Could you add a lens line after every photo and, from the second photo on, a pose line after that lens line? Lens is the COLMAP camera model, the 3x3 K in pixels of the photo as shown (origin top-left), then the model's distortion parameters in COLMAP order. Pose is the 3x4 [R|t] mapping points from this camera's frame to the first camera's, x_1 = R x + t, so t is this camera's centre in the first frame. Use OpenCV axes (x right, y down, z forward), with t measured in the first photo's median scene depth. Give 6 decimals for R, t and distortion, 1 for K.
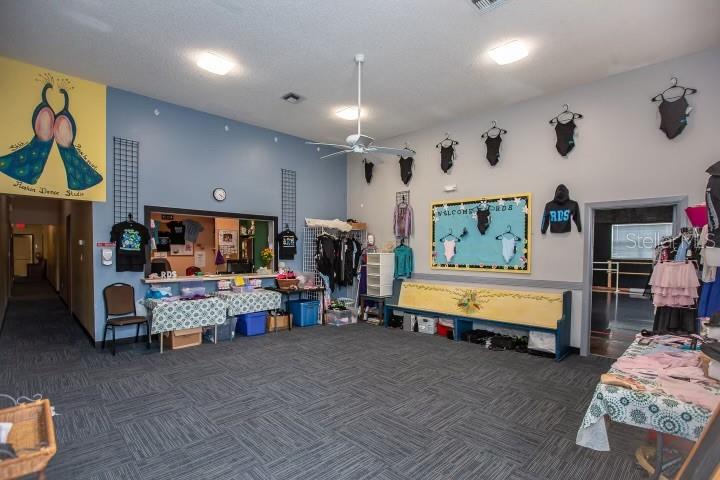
lens RADIAL K [[345.1, 0, 359.4], [0, 345.1, 248.2], [0, 0, 1]] dist [0.000944, 0.000583]
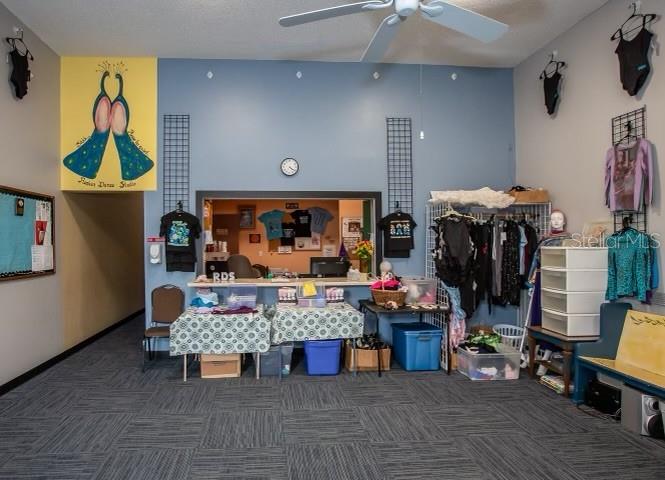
lens RADIAL K [[368.8, 0, 332.5], [0, 368.8, 240.0], [0, 0, 1]] dist [-0.051076, 0.019919]
pose [[0.771543, -0.014202, -0.636019, 0.138050], [0.016292, 0.999864, -0.002563, -0.000165], [0.635969, -0.008385, 0.771669, 0.423506]]
